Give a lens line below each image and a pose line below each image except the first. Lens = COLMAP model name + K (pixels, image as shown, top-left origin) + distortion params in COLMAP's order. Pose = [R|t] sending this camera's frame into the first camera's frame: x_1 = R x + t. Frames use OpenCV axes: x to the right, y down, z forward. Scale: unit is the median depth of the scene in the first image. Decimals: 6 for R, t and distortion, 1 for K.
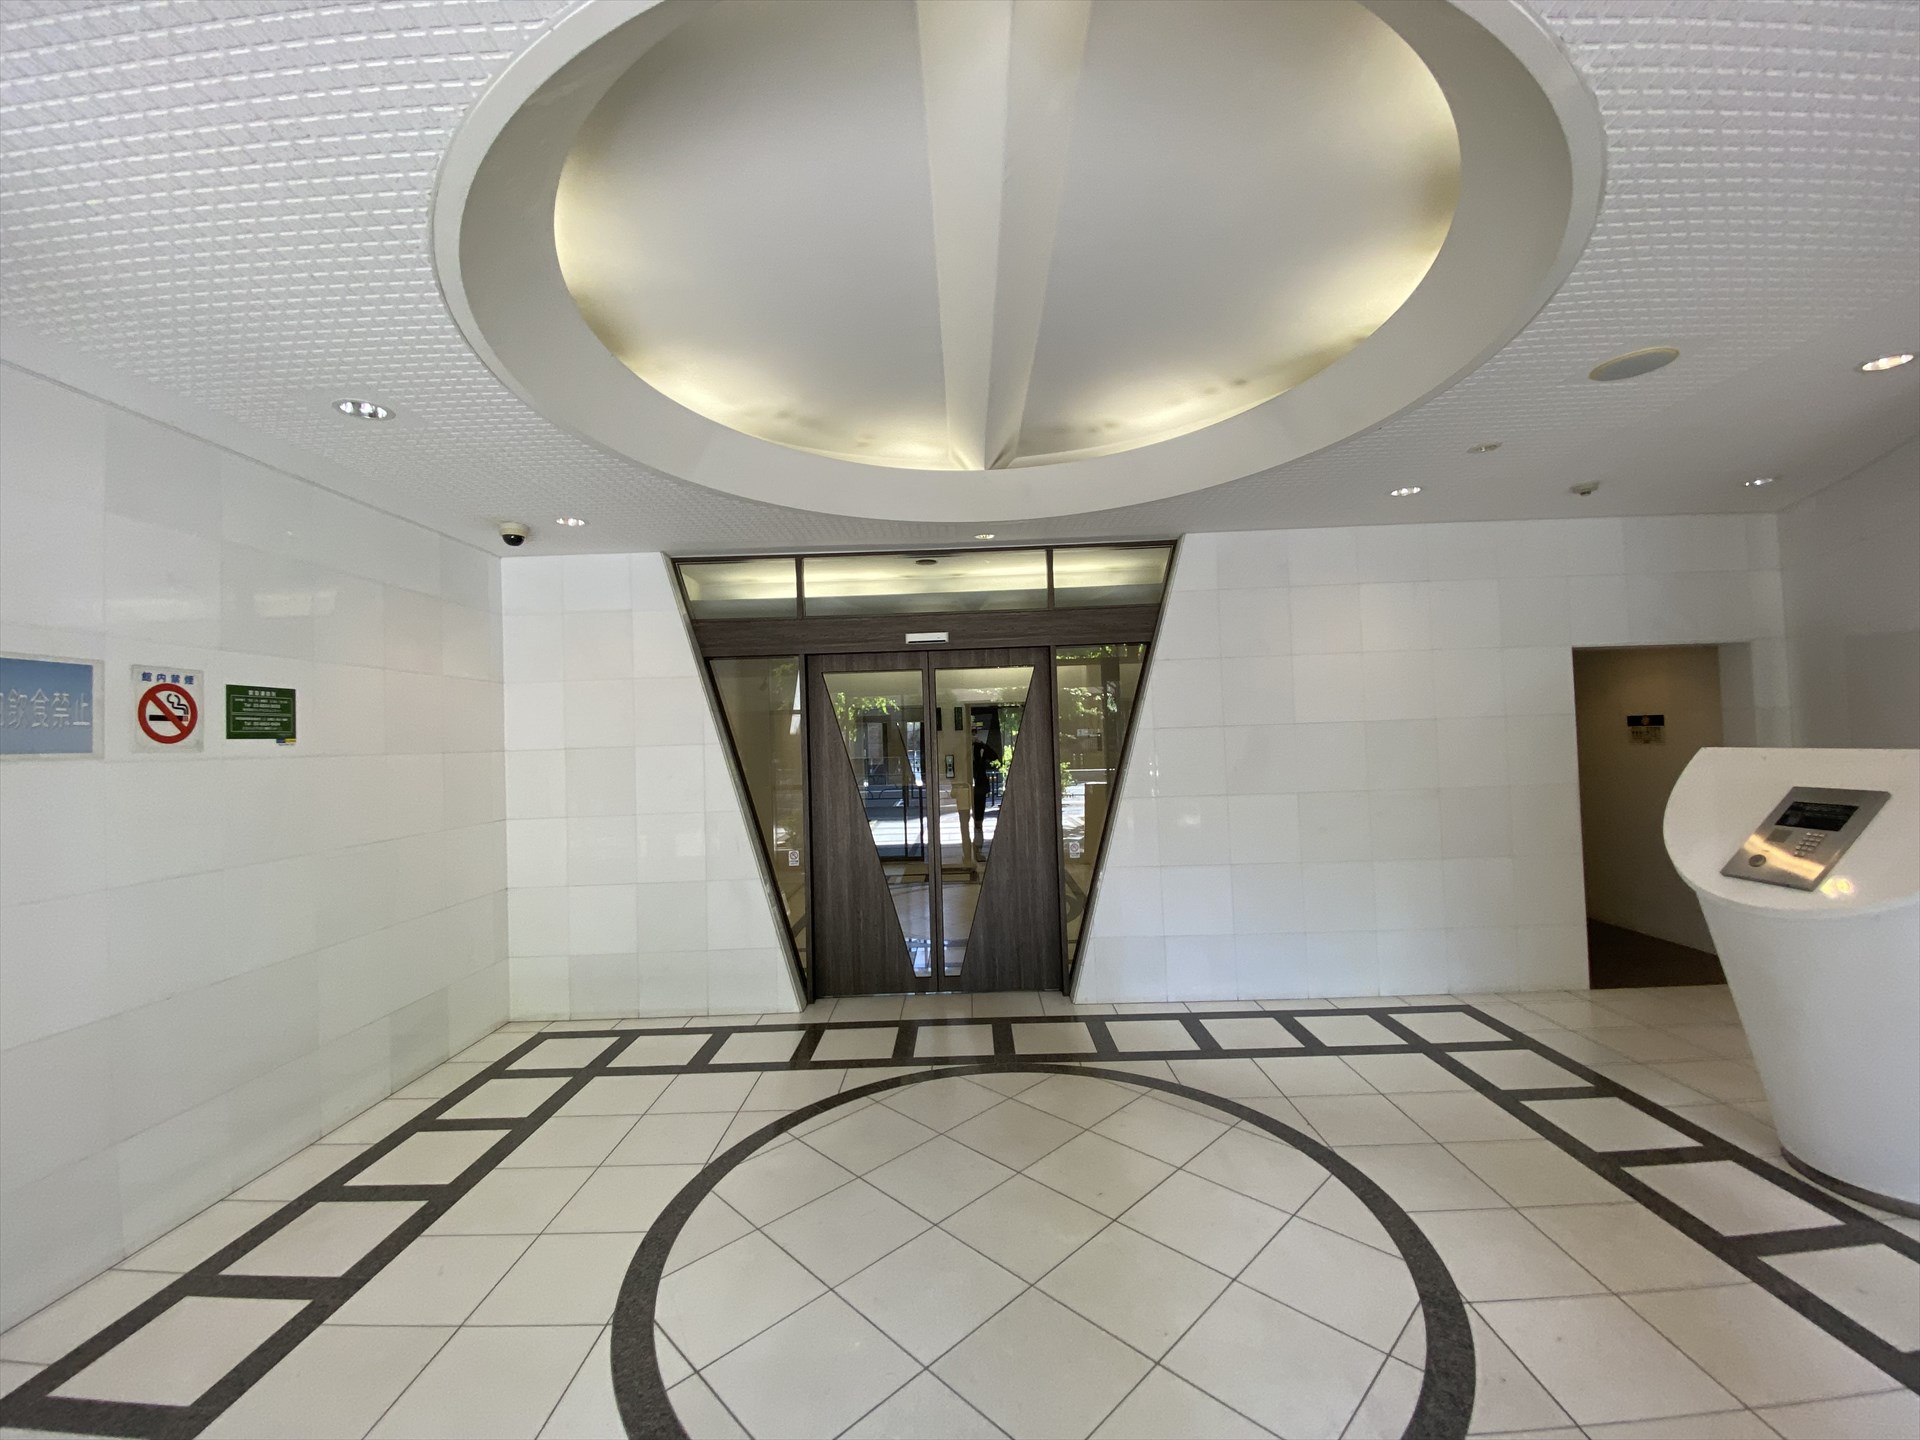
lens RADIAL K [[785.0, 0, 971.1], [0, 785.0, 723.1], [0, 0, 1]] dist [-0.003642, -0.002343]
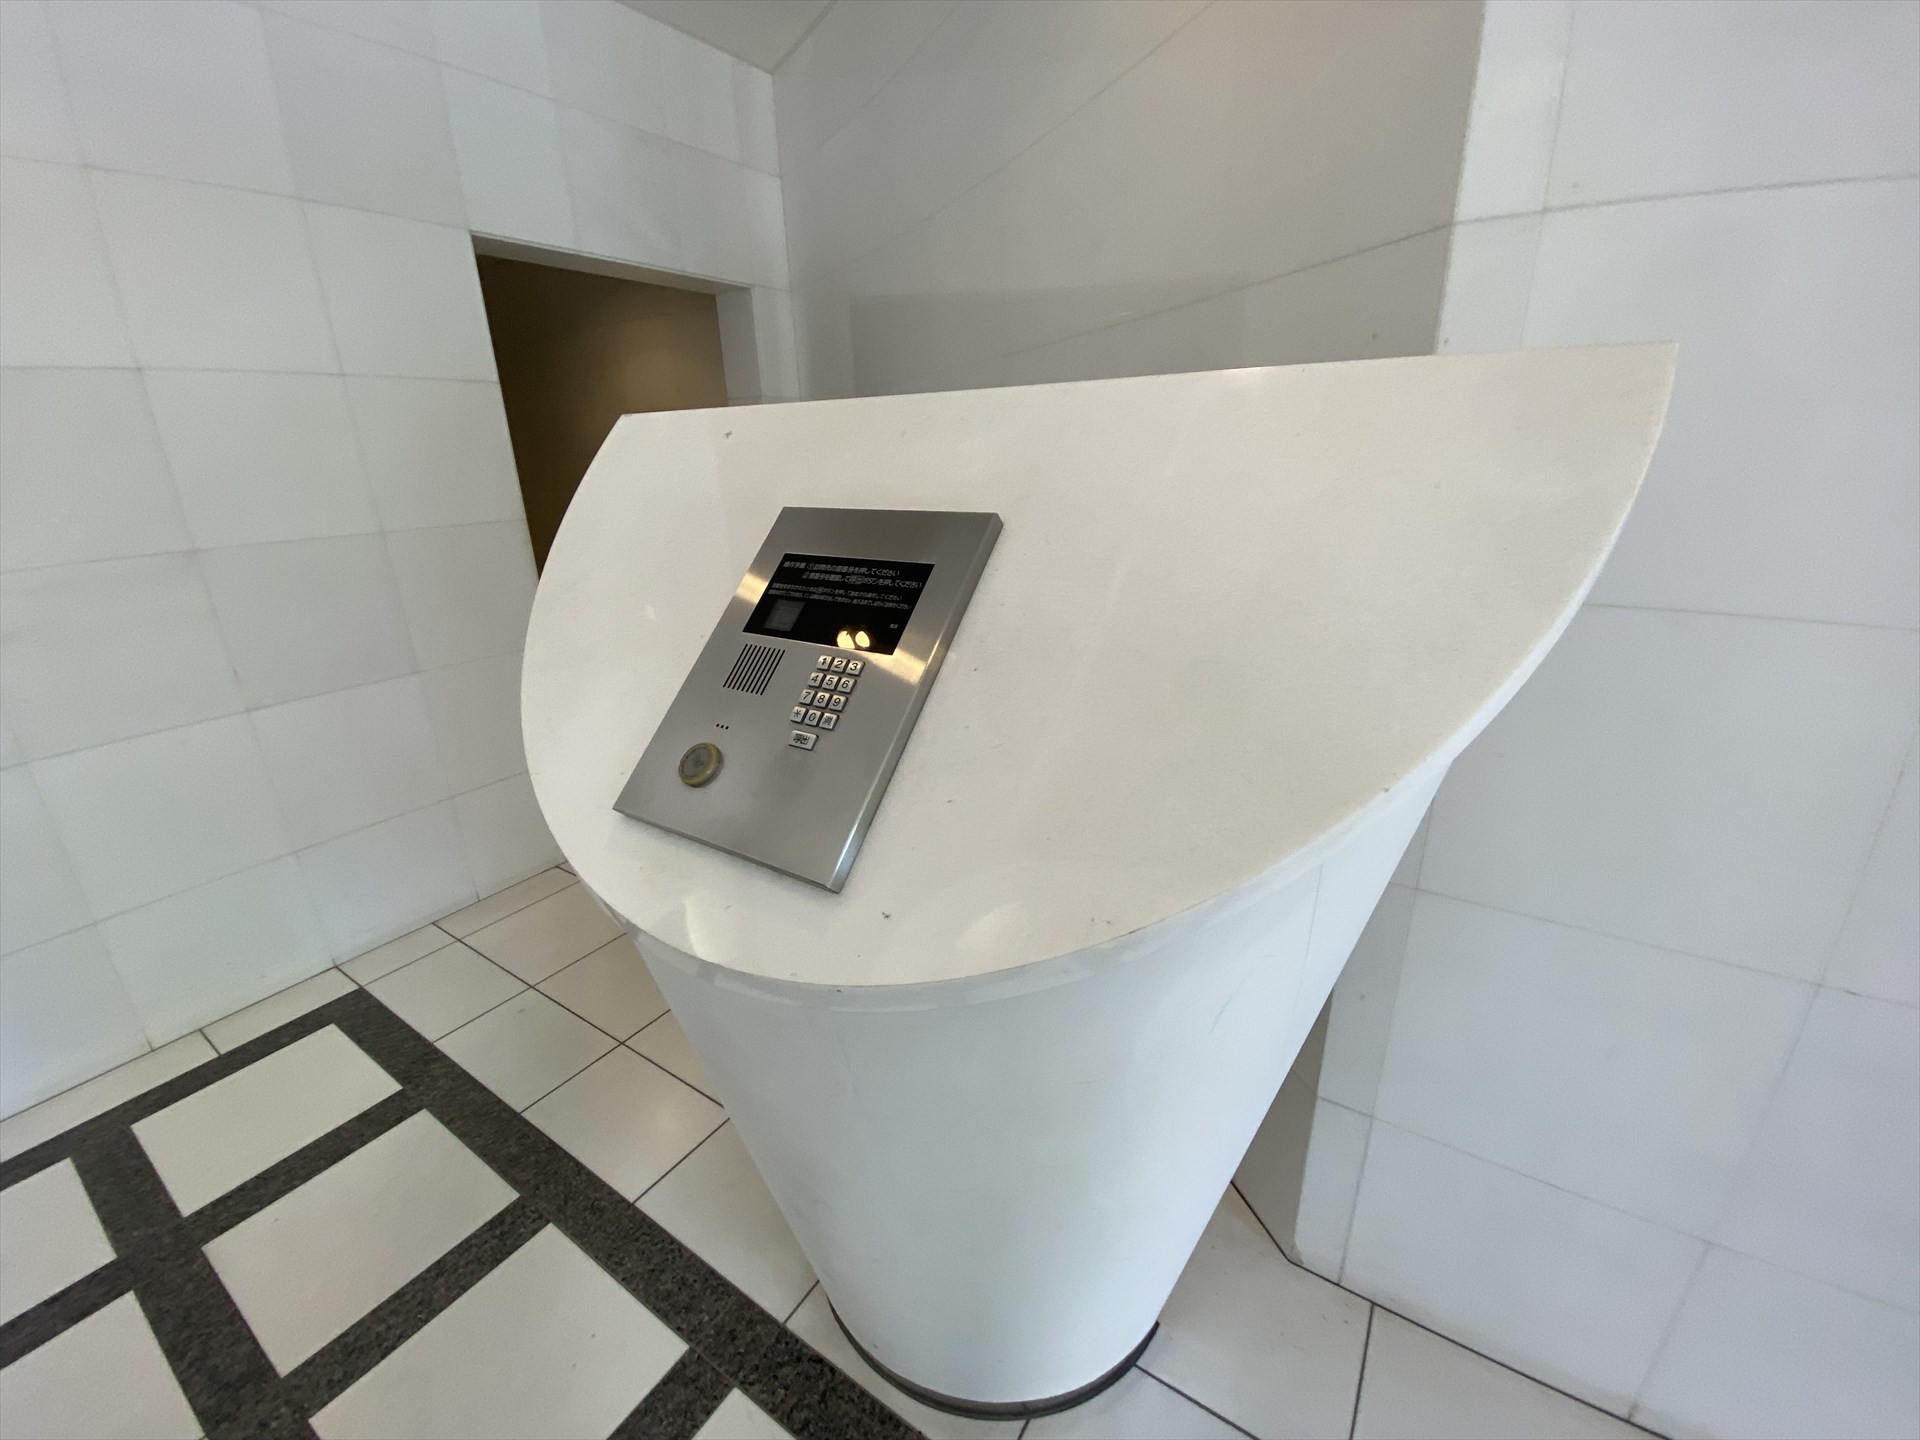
lens RADIAL K [[785.0, 0, 966.2], [0, 785.0, 714.8], [0, 0, 1]] dist [-0.003642, -0.002343]
pose [[0.545048, -0.248075, 0.800863, 0.566758], [-0.012221, 0.952770, 0.303447, 0.044994], [-0.838316, -0.175181, 0.516273, 0.523678]]
